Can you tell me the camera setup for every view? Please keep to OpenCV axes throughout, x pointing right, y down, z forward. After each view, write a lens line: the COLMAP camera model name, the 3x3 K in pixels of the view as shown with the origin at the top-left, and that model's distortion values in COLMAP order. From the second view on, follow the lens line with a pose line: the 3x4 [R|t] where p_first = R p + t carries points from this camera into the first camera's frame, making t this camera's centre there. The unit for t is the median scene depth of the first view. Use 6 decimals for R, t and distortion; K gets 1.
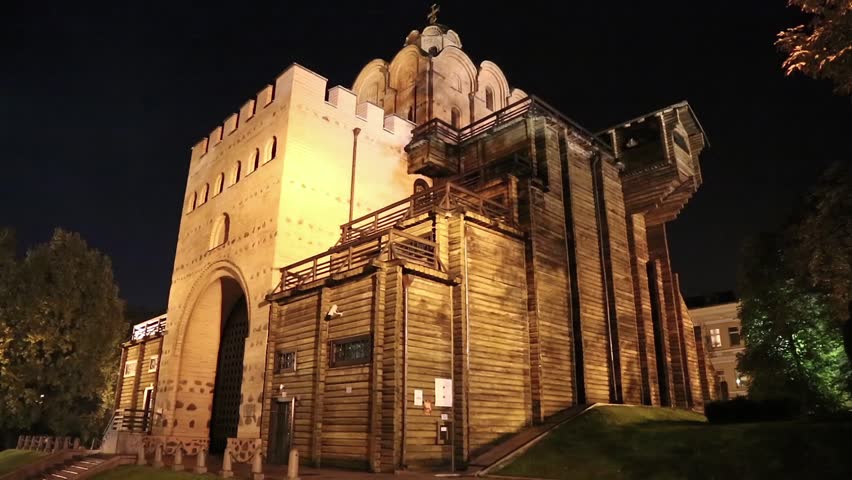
lens RADIAL K [[578.3, 0, 426.0], [0, 578.3, 240.0], [0, 0, 1]] dist [-0.115821, 0.067370]
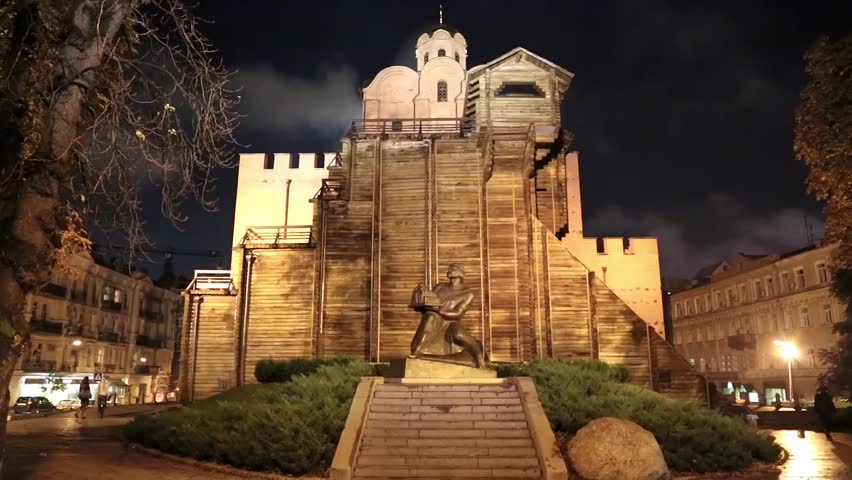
lens RADIAL K [[578.3, 0, 426.0], [0, 578.3, 240.0], [0, 0, 1]] dist [-0.115821, 0.067370]
pose [[0.704500, -0.175574, -0.687644, 1.413409], [0.242121, 0.970246, 0.000327, 0.051100], [0.667126, -0.166723, 0.726048, 0.199668]]
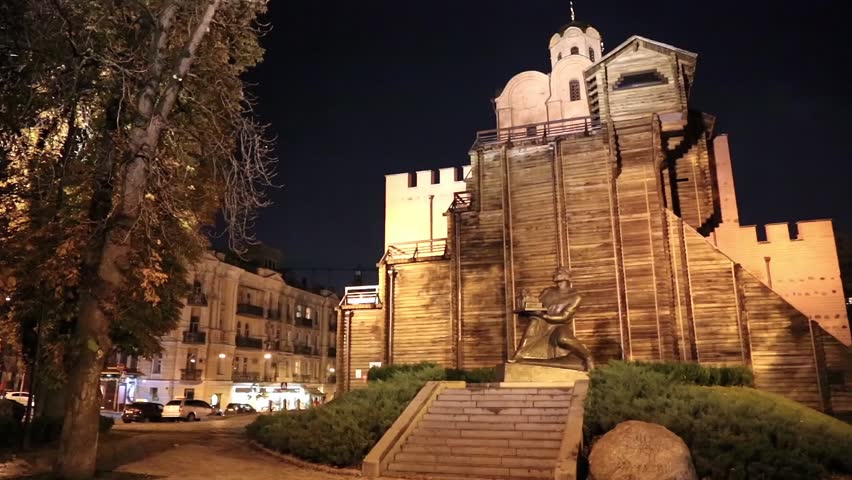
lens RADIAL K [[578.3, 0, 426.0], [0, 578.3, 240.0], [0, 0, 1]] dist [-0.115821, 0.067370]
pose [[0.442448, -0.229509, -0.866928, 1.520005], [0.304079, 0.947824, -0.095735, 0.082165], [0.843668, -0.221257, 0.489152, 0.277827]]
